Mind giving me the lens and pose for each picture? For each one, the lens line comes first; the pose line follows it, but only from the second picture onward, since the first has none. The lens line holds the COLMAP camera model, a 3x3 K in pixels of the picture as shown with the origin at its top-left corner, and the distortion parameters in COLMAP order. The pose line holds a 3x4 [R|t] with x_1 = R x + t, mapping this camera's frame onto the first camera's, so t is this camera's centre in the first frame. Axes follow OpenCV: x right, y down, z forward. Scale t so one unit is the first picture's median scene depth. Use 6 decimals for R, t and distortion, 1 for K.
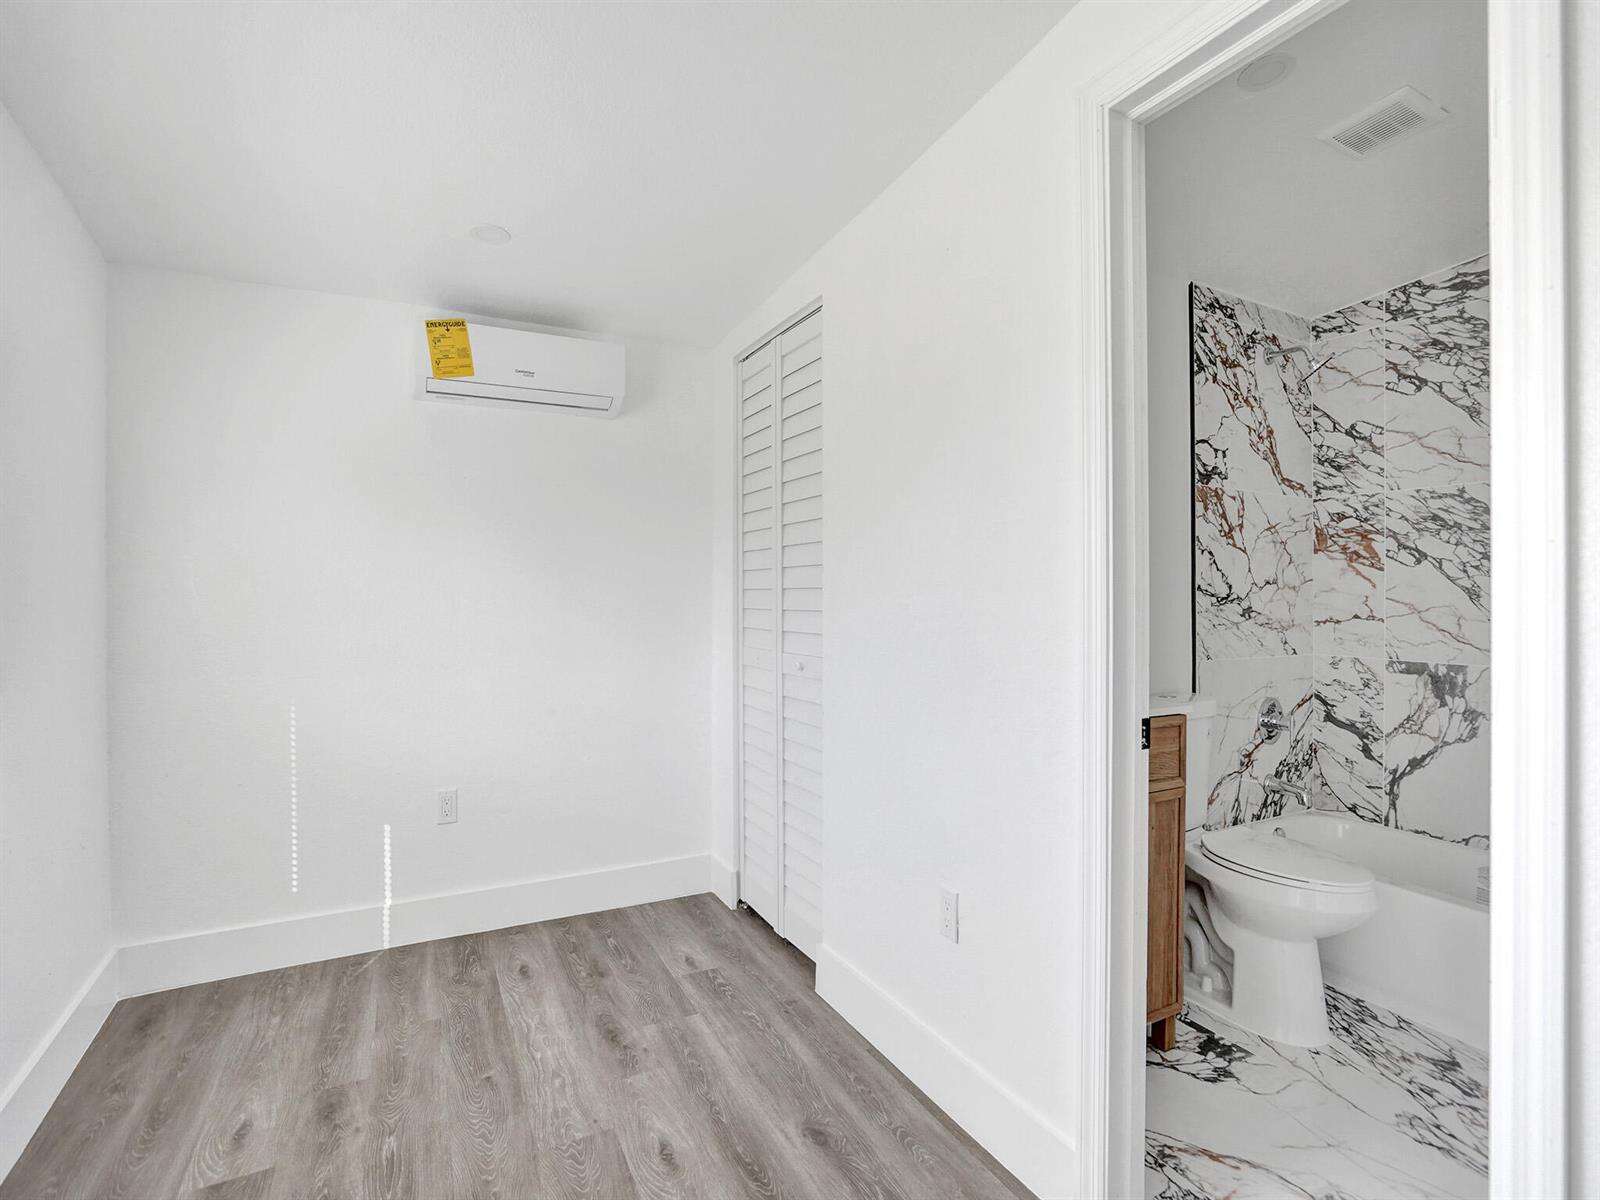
lens RADIAL K [[757.0, 0, 800.0], [0, 757.0, 600.0], [0, 0, 1]] dist [-0.044997, 0.016869]
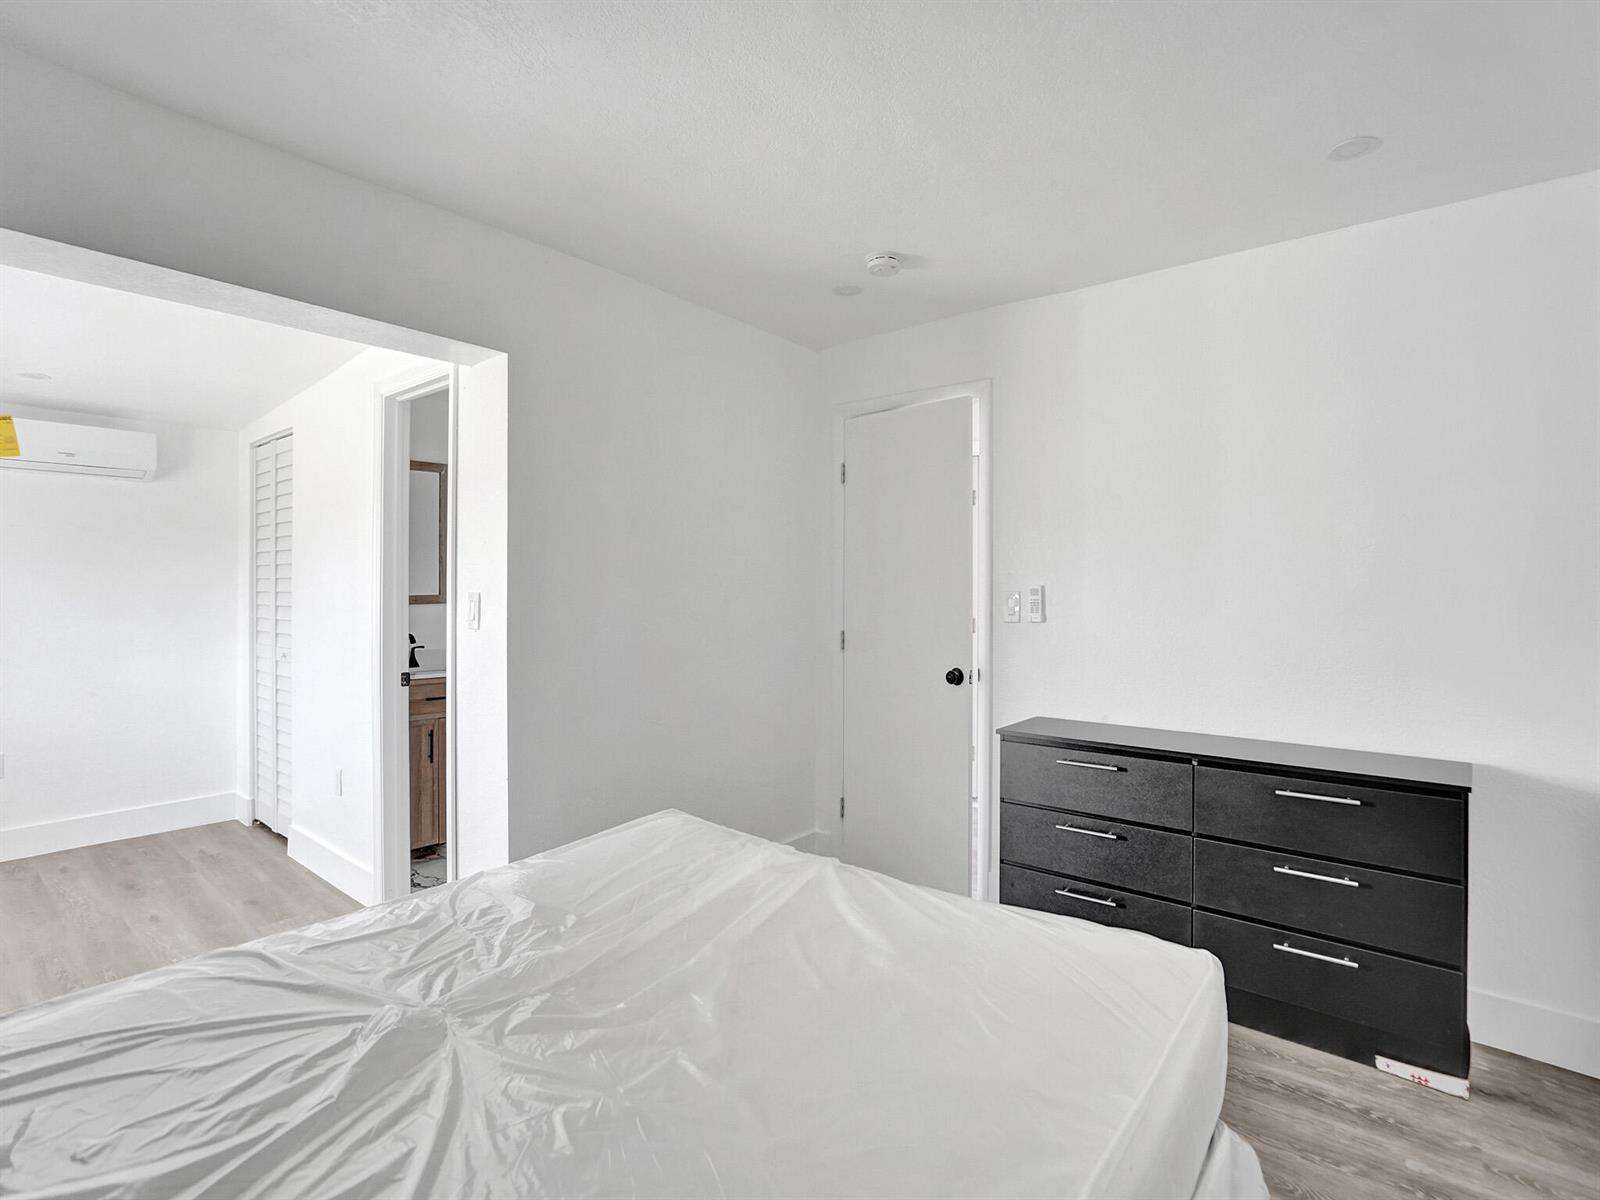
lens RADIAL K [[745.9, 0, 798.3], [0, 745.9, 592.1], [0, 0, 1]] dist [-0.064162, 0.015652]
pose [[0.909810, 0.003159, 0.415012, 0.379547], [-0.003094, 0.999995, -0.000829, -0.050160], [-0.415013, -0.000530, 0.909815, -0.886446]]
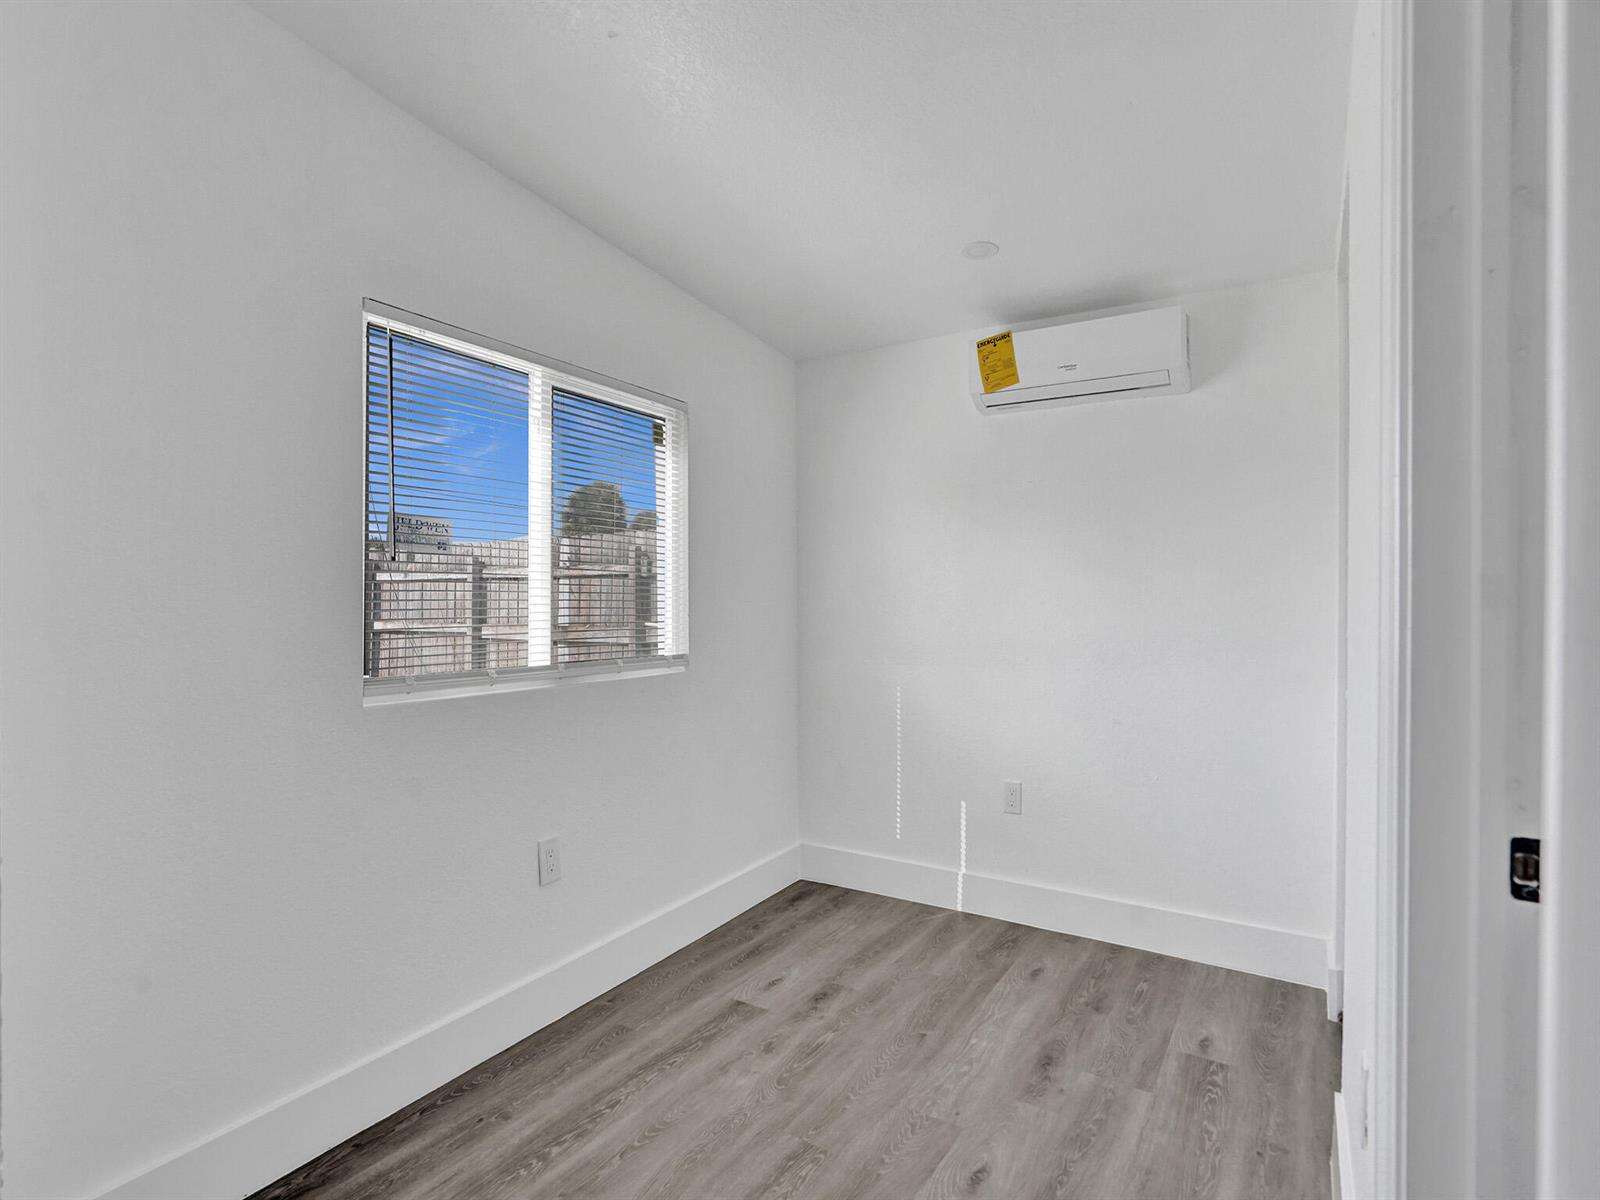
lens RADIAL K [[803.1, 0, 794.6], [0, 803.1, 616.6], [0, 0, 1]] dist [-0.021174, 0.000830]
pose [[0.505200, 0.017092, -0.862833, 0.395926], [-0.006386, 0.999851, 0.016067, 0.006696], [0.862978, -0.002607, 0.505234, 0.193497]]
